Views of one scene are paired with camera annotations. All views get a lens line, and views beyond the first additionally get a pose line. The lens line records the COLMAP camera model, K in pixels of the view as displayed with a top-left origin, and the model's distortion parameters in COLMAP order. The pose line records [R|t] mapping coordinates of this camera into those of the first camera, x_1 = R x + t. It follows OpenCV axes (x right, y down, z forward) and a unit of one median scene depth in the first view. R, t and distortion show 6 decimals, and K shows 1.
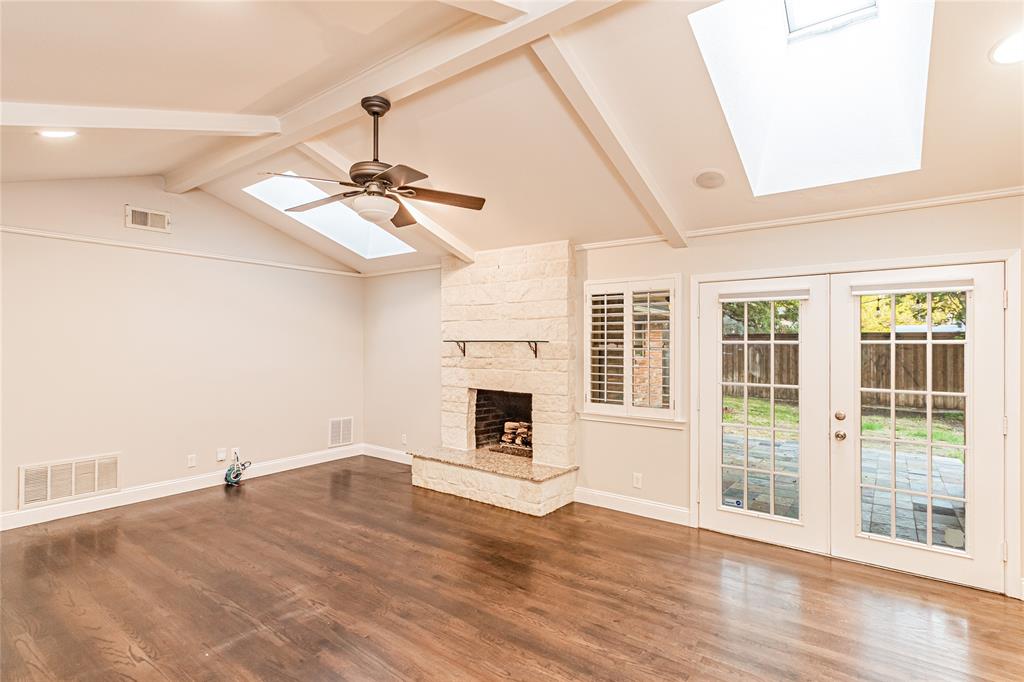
lens RADIAL K [[489.4, 0, 523.2], [0, 489.4, 345.8], [0, 0, 1]] dist [0.003379, 0.000628]
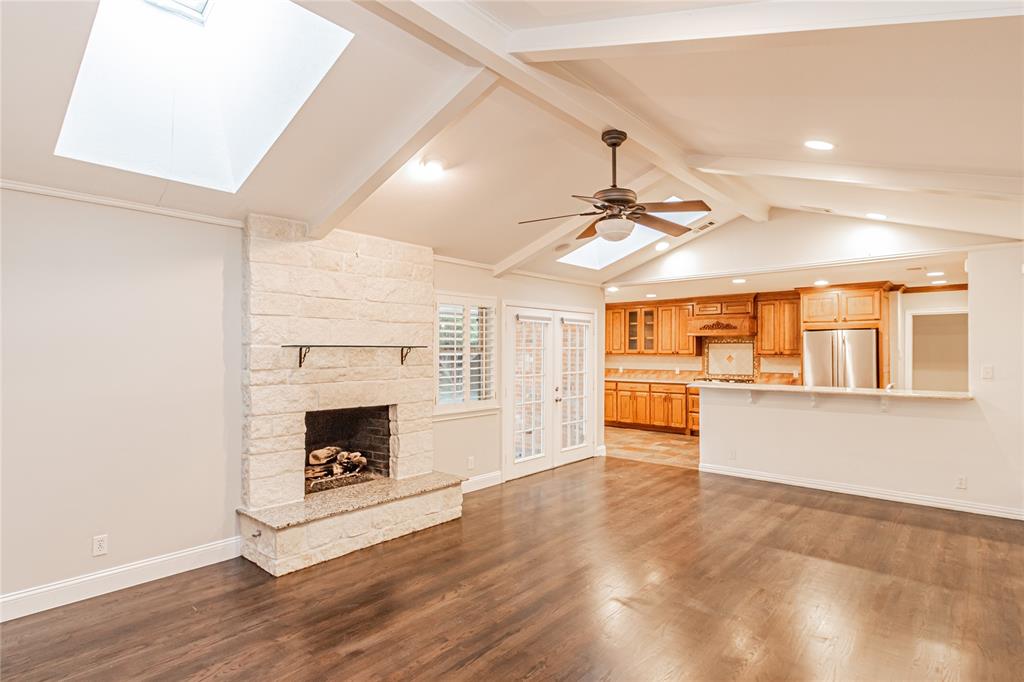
lens RADIAL K [[525.0, 0, 517.2], [0, 525.0, 347.0], [0, 0, 1]] dist [0.012670, 0.000493]
pose [[0.093215, 0.003104, 0.995641, -0.932207], [0.003119, 0.999989, -0.003410, -0.004555], [-0.995641, 0.003423, 0.093204, 0.682024]]
